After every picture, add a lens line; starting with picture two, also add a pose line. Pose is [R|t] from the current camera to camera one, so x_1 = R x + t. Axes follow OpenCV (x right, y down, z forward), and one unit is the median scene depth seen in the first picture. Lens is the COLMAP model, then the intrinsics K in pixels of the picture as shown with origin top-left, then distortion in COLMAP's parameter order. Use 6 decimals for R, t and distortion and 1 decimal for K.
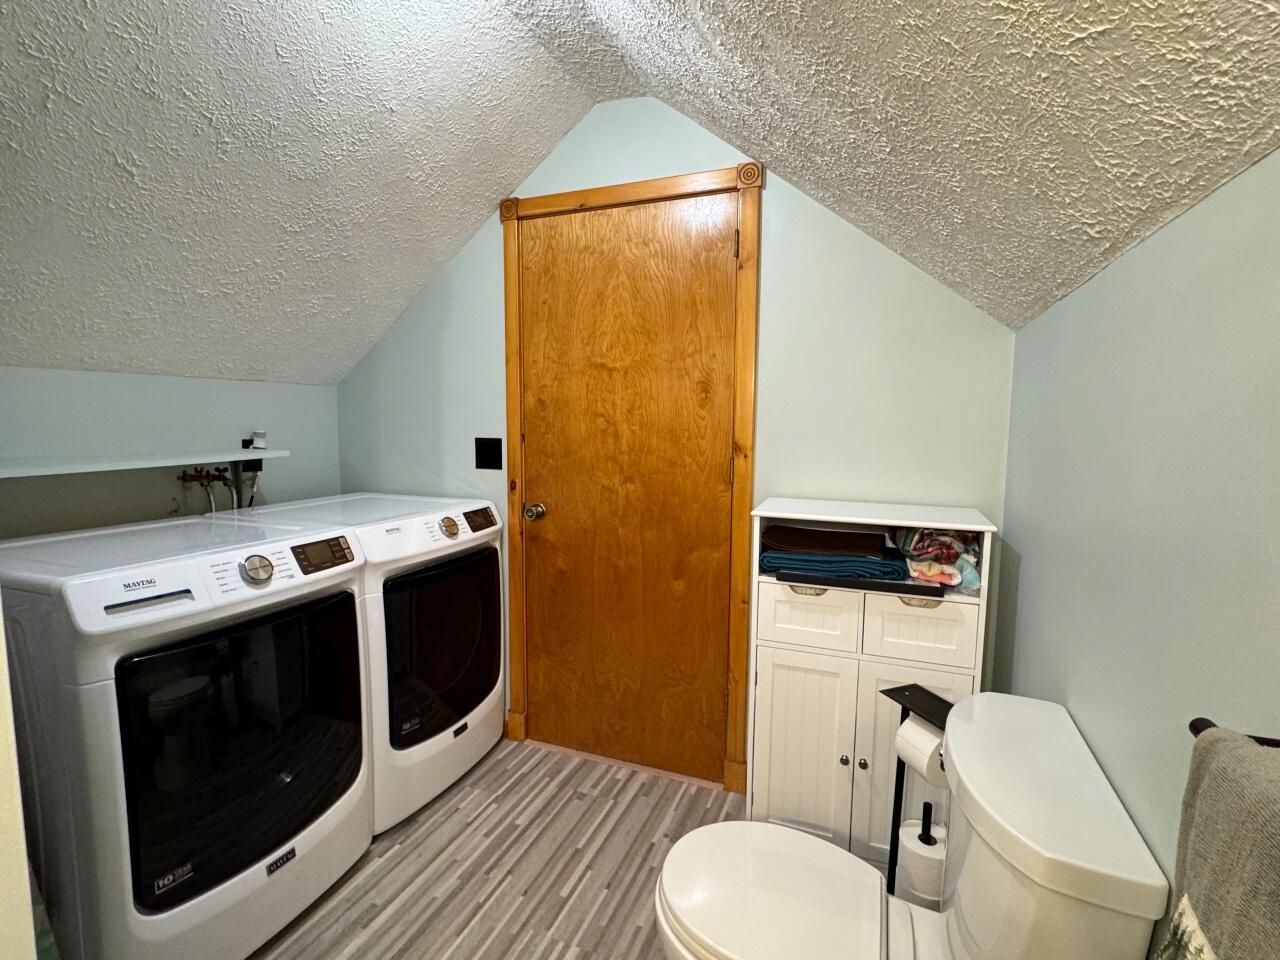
lens RADIAL K [[594.0, 0, 638.8], [0, 594.0, 481.7], [0, 0, 1]] dist [-0.001688, -0.000235]
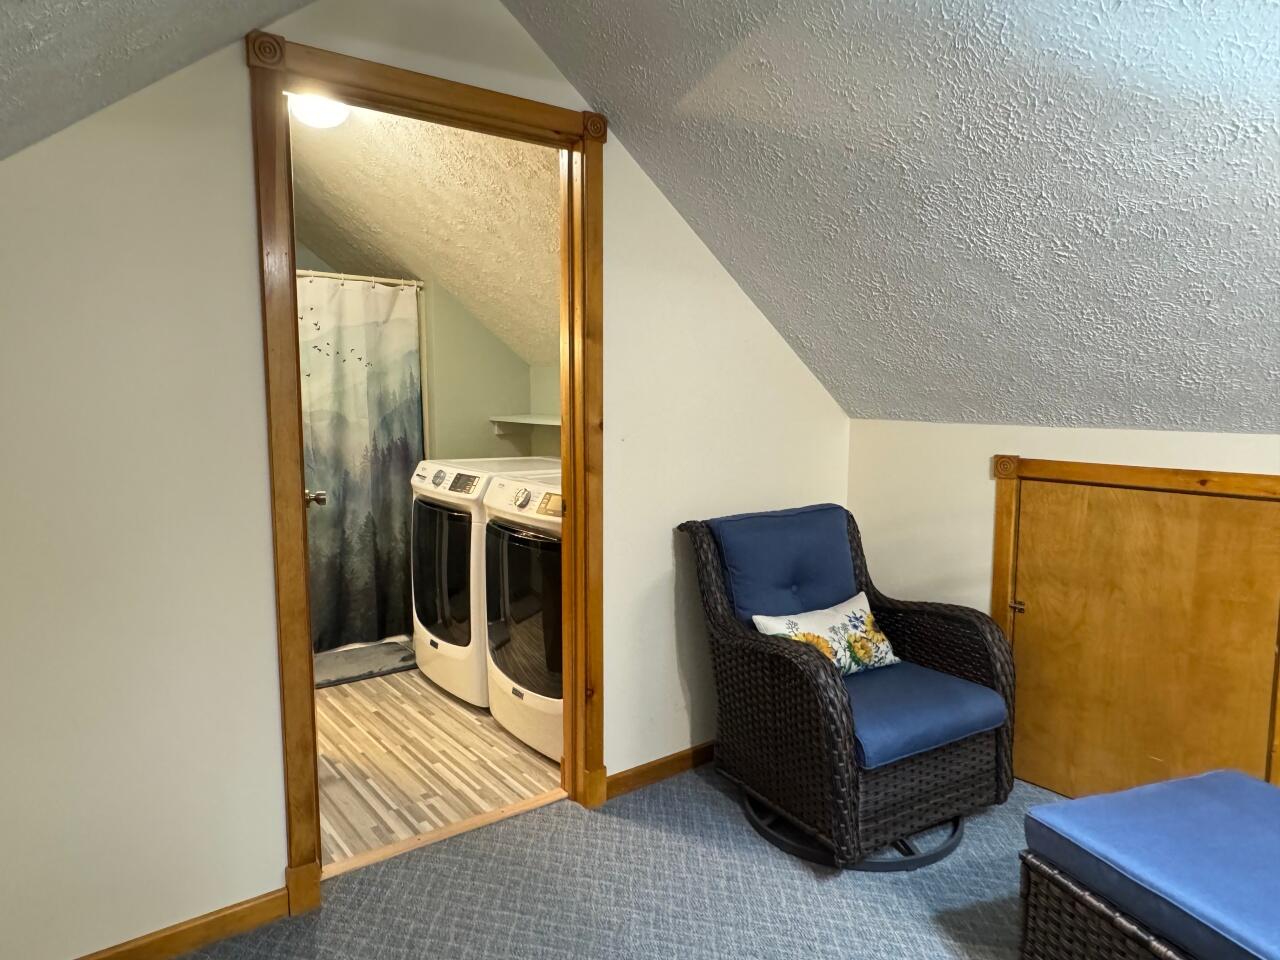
lens RADIAL K [[829.1, 0, 639.0], [0, 829.1, 476.6], [0, 0, 1]] dist [0.000358, -0.000325]
pose [[-0.500385, 0.088856, -0.861231, 0.845123], [-0.094734, 0.983128, 0.156474, -0.212192], [0.860604, 0.159885, -0.483525, 1.895995]]
